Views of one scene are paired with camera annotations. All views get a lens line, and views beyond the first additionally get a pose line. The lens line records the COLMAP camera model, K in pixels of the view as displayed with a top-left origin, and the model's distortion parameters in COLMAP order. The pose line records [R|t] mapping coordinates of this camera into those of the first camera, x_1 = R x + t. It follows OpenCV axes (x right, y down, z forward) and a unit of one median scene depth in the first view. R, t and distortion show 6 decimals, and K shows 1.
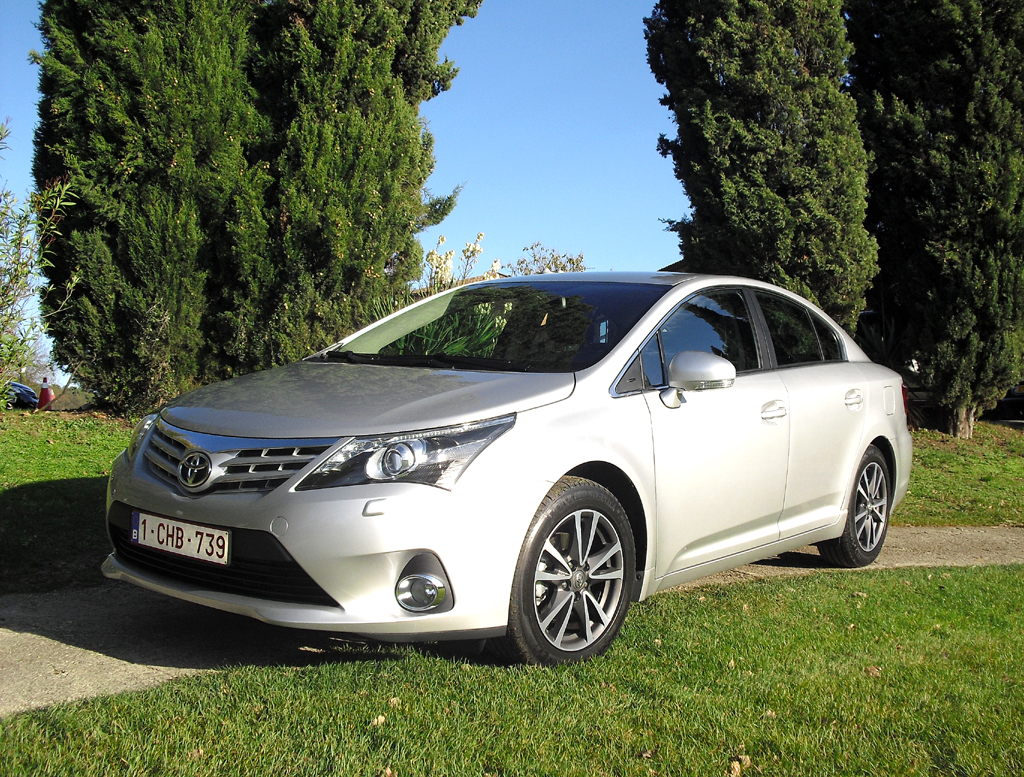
lens RADIAL K [[1159.3, 0, 512.5], [0, 1159.3, 387.2], [0, 0, 1]] dist [-0.102391, 0.000000]
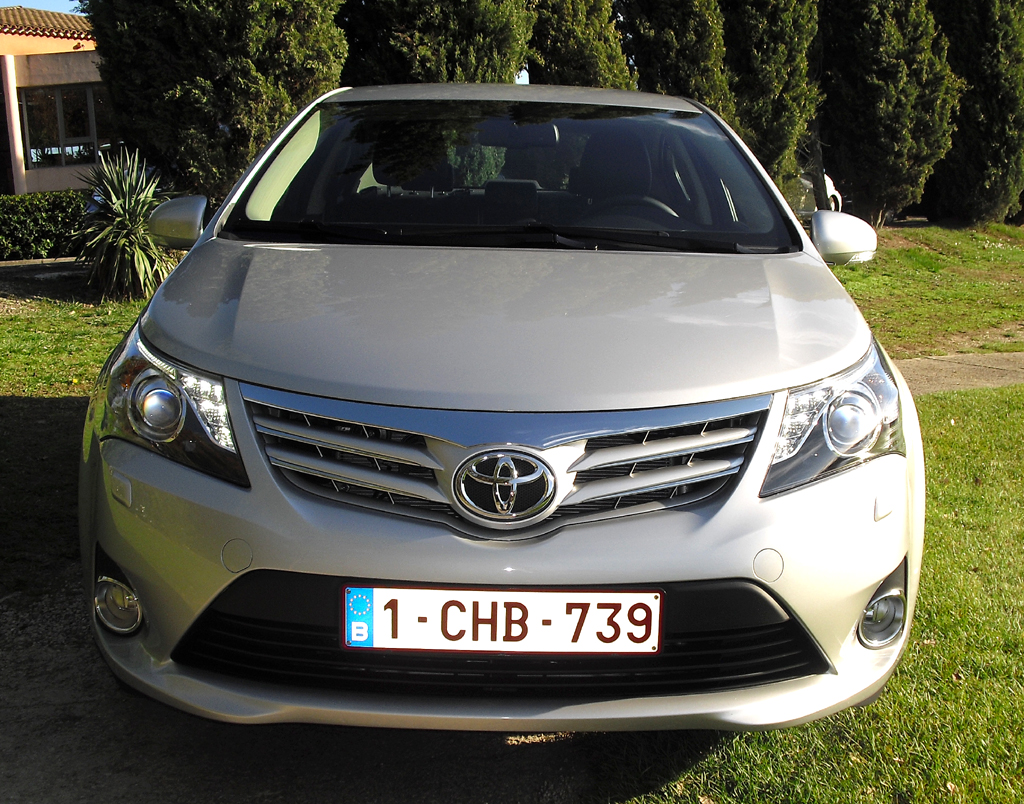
lens RADIAL K [[1397.3, 0, 505.7], [0, 1397.3, 400.3], [0, 0, 1]] dist [-0.144615, 0.000000]
pose [[0.783338, -0.122931, 0.609319, -0.214521], [0.033282, 0.987138, 0.156369, -0.021730], [-0.620705, -0.102210, 0.777353, 0.166856]]
